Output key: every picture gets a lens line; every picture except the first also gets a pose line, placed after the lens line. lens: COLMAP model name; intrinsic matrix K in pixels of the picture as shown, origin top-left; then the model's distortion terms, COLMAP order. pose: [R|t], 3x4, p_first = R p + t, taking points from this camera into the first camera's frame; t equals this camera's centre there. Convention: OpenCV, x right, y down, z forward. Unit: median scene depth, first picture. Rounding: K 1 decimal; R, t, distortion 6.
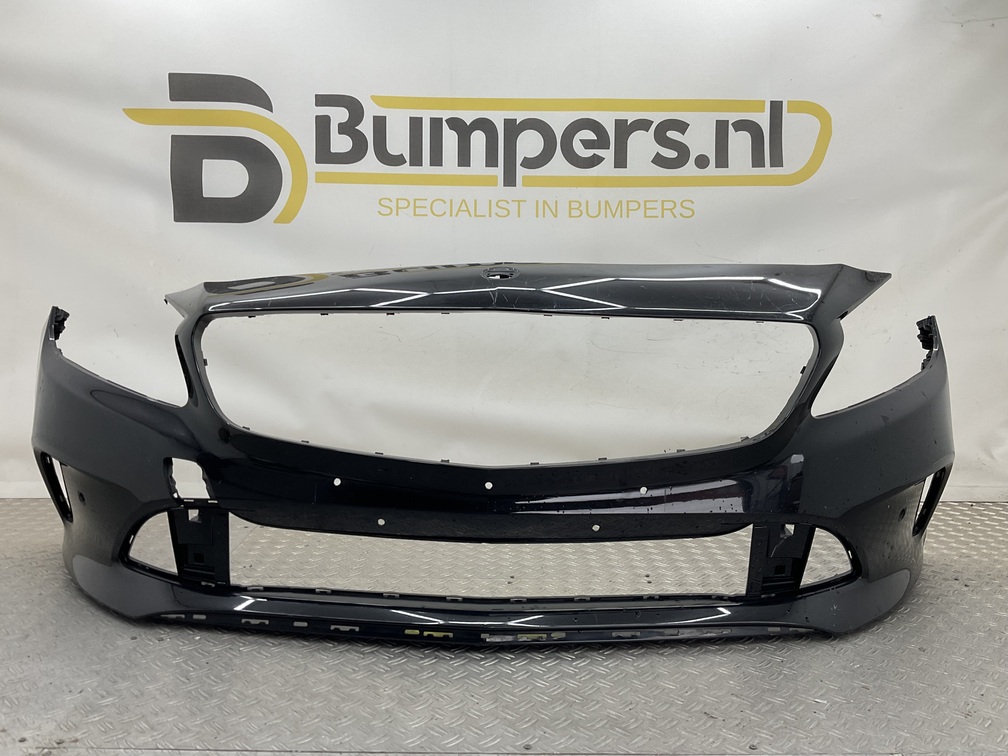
lens RADIAL K [[825.7, 0, 504.0], [0, 825.7, 378.0], [0, 0, 1]] dist [0.103881, -0.189799]
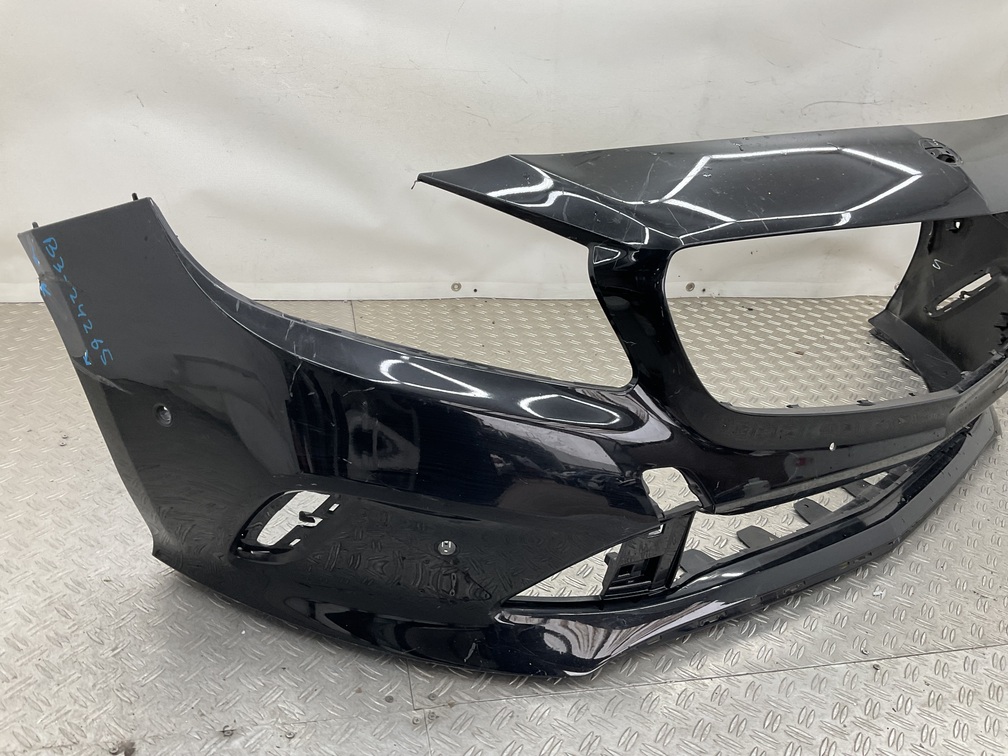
lens RADIAL K [[825.7, 0, 504.0], [0, 825.7, 378.0], [0, 0, 1]] dist [0.103881, -0.189799]
pose [[0.978073, -0.024323, 0.206839, -0.296744], [-0.053115, 0.931183, 0.360662, -0.112687], [-0.201377, -0.363740, 0.909473, 0.119682]]
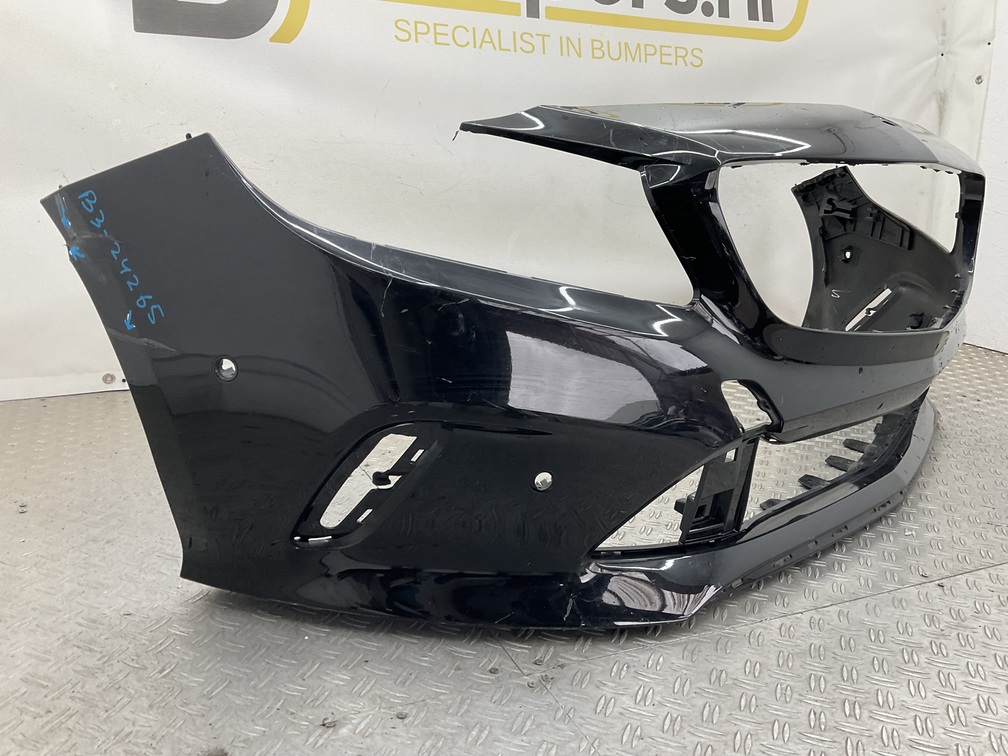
lens RADIAL K [[831.0, 0, 504.6], [0, 831.0, 379.5], [0, 0, 1]] dist [0.062982, -0.115051]
pose [[0.918902, -0.080074, 0.386273, -0.405444], [0.015949, 0.985923, 0.166439, 0.004697], [-0.394163, -0.146780, 0.907244, 0.130332]]
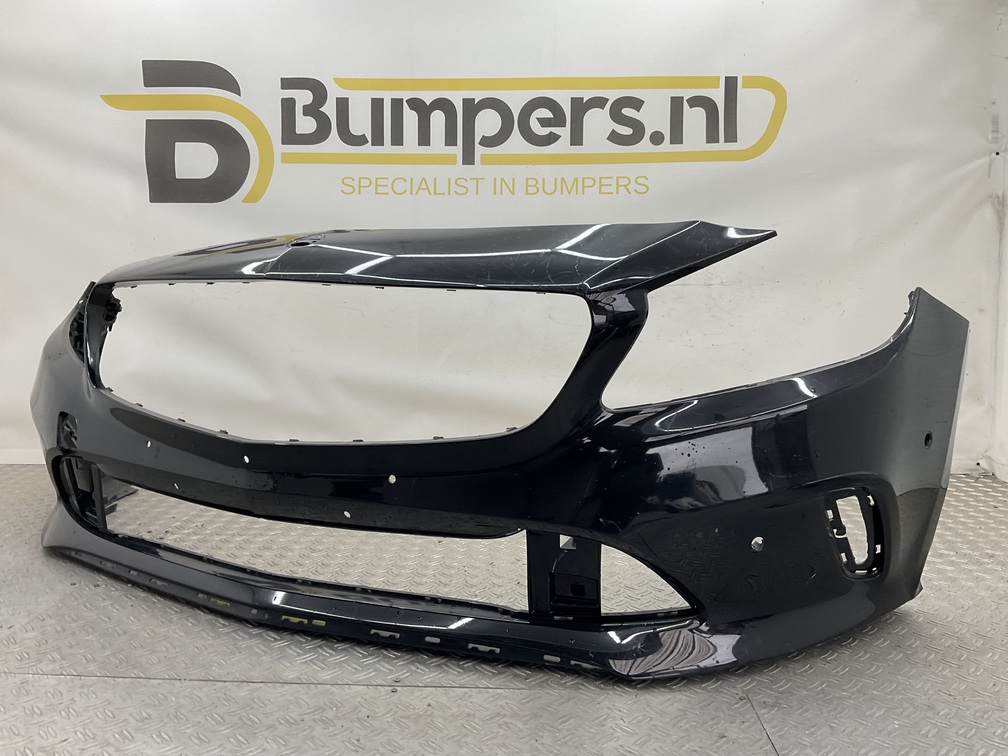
lens RADIAL K [[825.7, 0, 504.0], [0, 825.7, 378.0], [0, 0, 1]] dist [0.103881, -0.189799]
pose [[0.998722, 0.000467, -0.050539, 0.103442], [0.000502, 0.999816, 0.019159, 0.013703], [0.050539, -0.019160, 0.998538, -0.030759]]
